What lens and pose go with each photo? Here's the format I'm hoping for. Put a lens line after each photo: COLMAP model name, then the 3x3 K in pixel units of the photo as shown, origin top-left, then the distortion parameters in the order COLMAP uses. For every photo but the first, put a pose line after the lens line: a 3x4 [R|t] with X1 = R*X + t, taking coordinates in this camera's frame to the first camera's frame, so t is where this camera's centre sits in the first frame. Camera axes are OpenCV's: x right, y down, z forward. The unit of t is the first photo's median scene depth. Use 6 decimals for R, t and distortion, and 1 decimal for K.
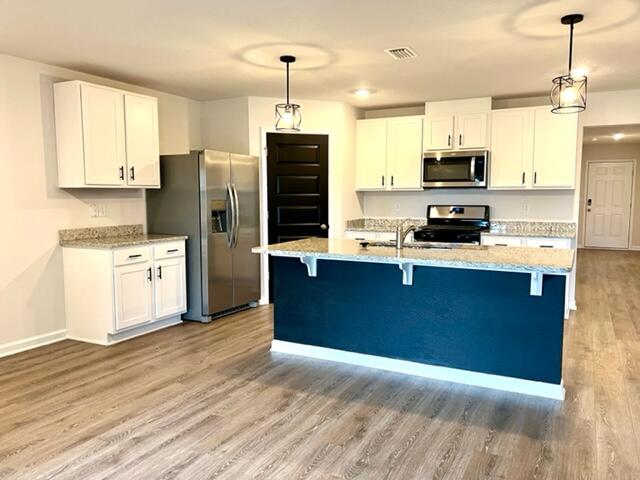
lens RADIAL K [[513.4, 0, 334.3], [0, 513.4, 242.4], [0, 0, 1]] dist [0.040421, -0.040394]
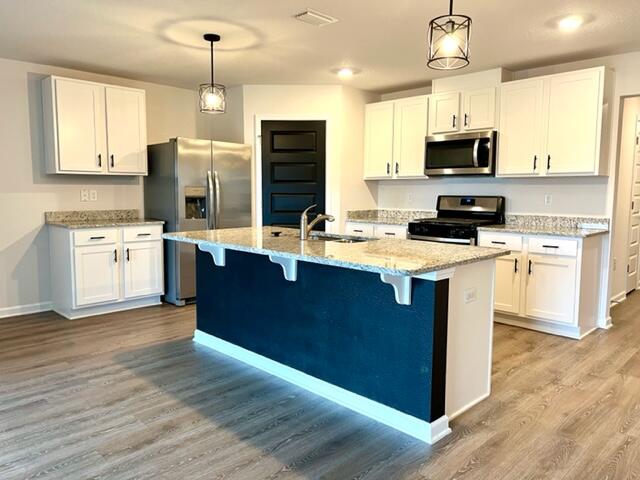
lens RADIAL K [[485.2, 0, 322.2], [0, 485.2, 234.4], [0, 0, 1]] dist [0.060435, -0.067821]
pose [[0.947028, 0.035402, -0.319192, 0.356818], [-0.036408, 0.999333, 0.002819, -0.000446], [0.319079, 0.008952, 0.947686, 0.182166]]
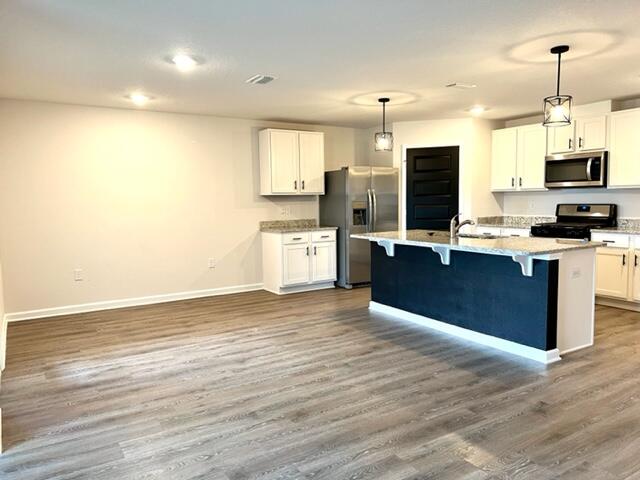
lens RADIAL K [[485.2, 0, 317.7], [0, 485.2, 236.8], [0, 0, 1]] dist [0.060435, -0.067821]
pose [[0.846442, 0.027738, -0.531758, 0.412853], [-0.033605, 0.999434, -0.001358, 0.019497], [0.531419, 0.019019, 0.846895, -0.181315]]
